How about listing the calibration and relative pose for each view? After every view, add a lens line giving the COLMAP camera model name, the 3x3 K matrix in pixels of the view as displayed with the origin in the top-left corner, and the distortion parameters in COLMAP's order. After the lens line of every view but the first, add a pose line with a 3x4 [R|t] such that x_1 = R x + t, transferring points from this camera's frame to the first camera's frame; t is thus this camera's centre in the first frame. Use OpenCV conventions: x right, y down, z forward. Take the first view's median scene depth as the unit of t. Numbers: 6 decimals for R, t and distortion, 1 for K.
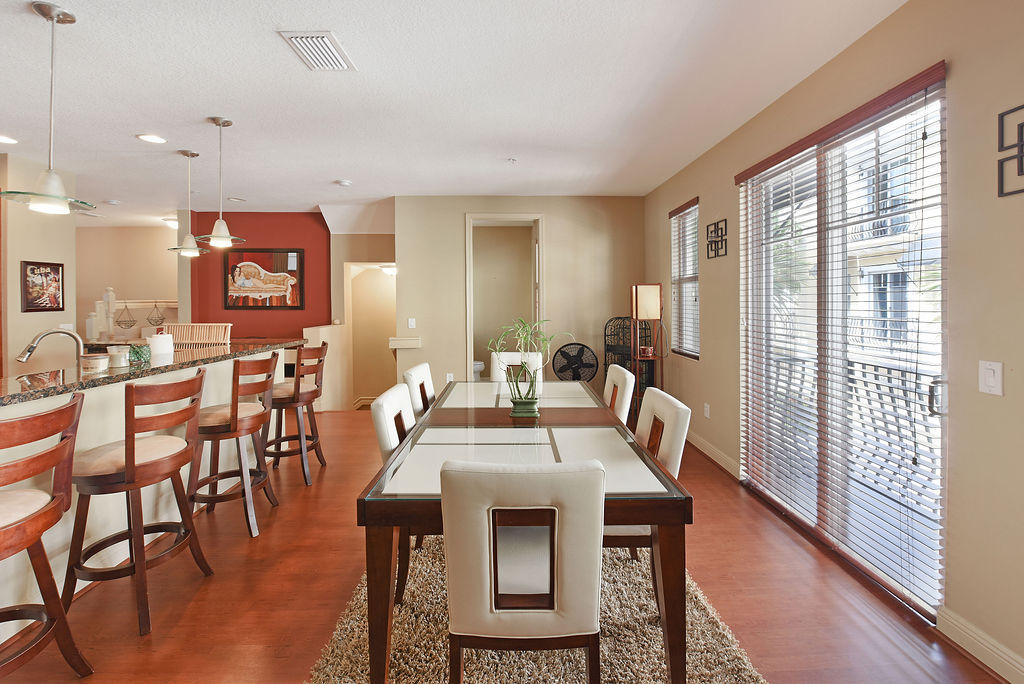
lens RADIAL K [[433.5, 0, 519.5], [0, 433.5, 309.0], [0, 0, 1]] dist [0.001099, -0.000003]
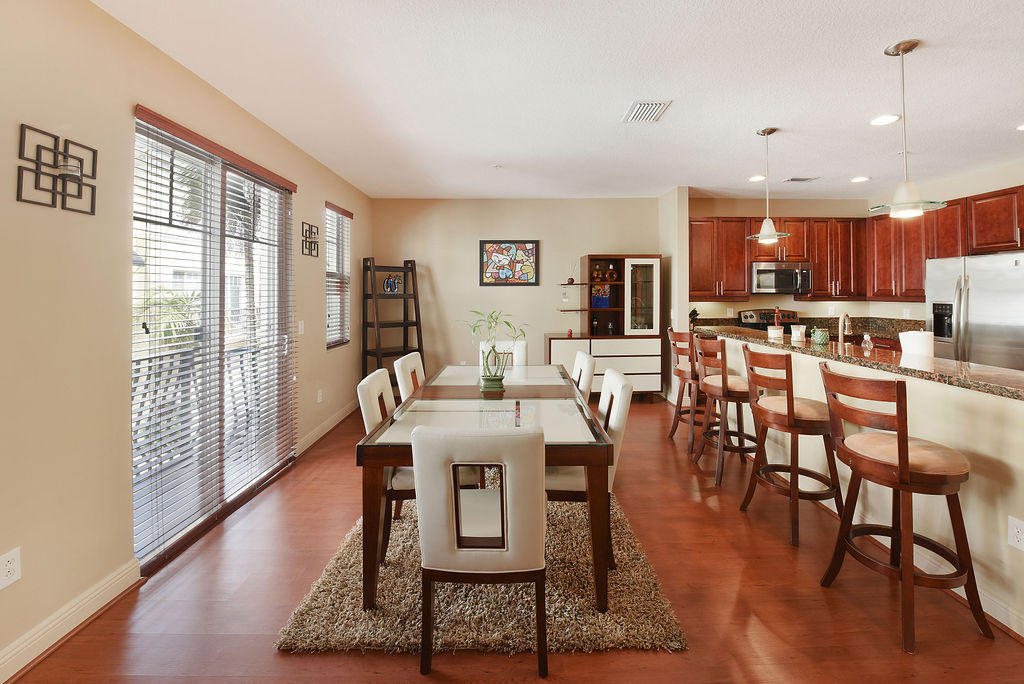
lens RADIAL K [[400.4, 0, 514.7], [0, 400.4, 290.7], [0, 0, 1]] dist [-0.044776, -0.000070]
pose [[-0.999932, 0.010313, 0.005504, -0.016476], [0.010422, 0.999742, 0.020189, -0.020387], [-0.005294, 0.020244, -0.999781, 0.799360]]
